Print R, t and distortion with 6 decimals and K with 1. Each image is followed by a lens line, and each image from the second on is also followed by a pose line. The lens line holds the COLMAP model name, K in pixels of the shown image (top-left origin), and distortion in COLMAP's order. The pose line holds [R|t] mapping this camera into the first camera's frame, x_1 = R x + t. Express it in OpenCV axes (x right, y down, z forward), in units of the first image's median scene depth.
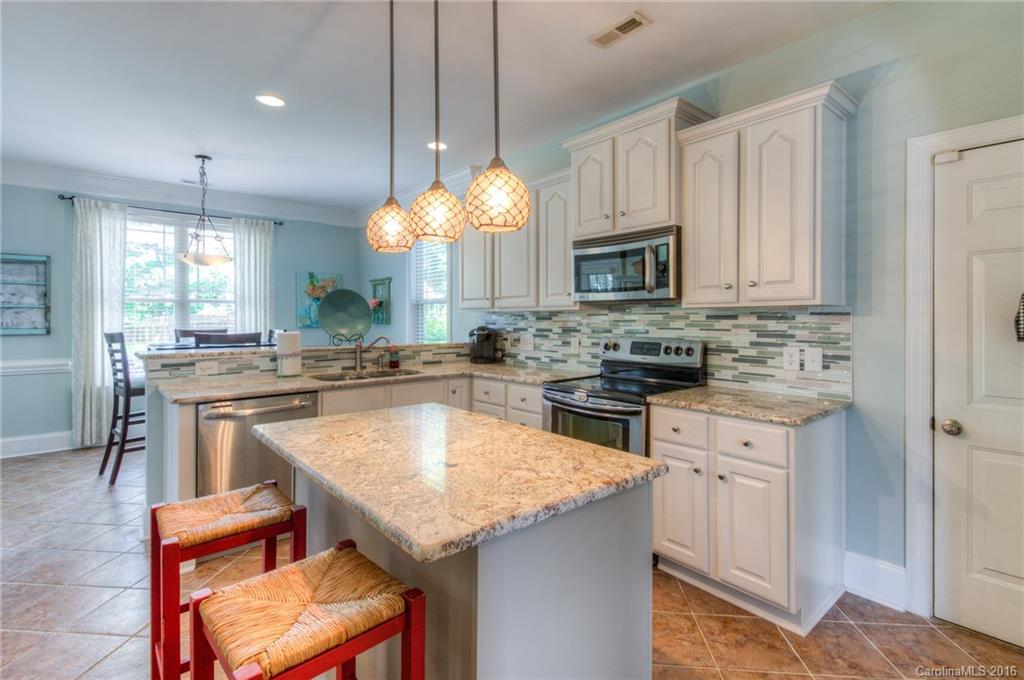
lens RADIAL K [[473.1, 0, 503.7], [0, 473.1, 321.3], [0, 0, 1]] dist [-0.000748, -0.000467]
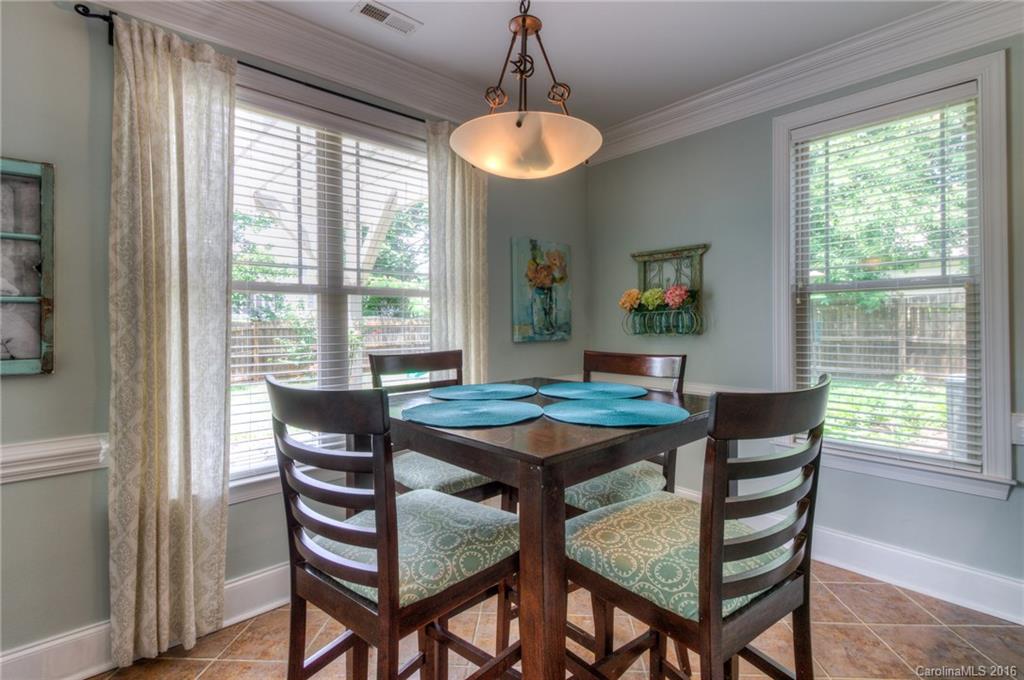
lens RADIAL K [[473.1, 0, 502.5], [0, 473.1, 321.7], [0, 0, 1]] dist [-0.000748, -0.000467]
pose [[0.999633, -0.009695, 0.025310, -0.531091], [0.009924, 0.999911, -0.008927, -0.005793], [-0.025221, 0.009175, 0.999640, 0.534637]]
